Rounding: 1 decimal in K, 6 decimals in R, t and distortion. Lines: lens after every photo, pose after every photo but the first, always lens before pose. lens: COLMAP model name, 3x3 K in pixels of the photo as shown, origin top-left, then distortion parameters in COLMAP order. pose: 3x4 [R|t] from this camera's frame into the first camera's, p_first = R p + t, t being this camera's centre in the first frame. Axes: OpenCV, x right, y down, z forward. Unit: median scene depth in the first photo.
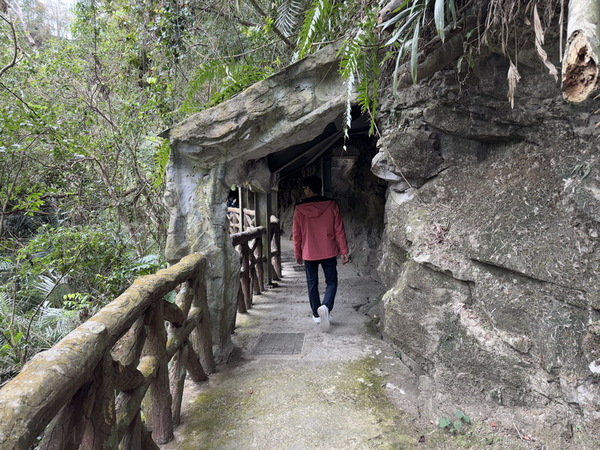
lens RADIAL K [[438.1, 0, 300.0], [0, 438.1, 225.0], [0, 0, 1]] dist [-0.005391, -0.009418]
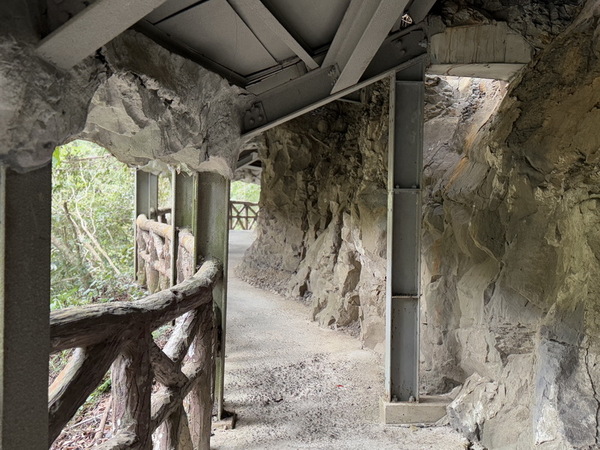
lens RADIAL K [[713.5, 0, 300.0], [0, 713.5, 225.0], [0, 0, 1]] dist [0.006636, 0.006618]
pose [[0.990025, 0.058700, -0.128084, 0.053267], [-0.063933, 0.997263, -0.037128, -0.028492], [0.125554, 0.044946, 0.991068, 0.517198]]
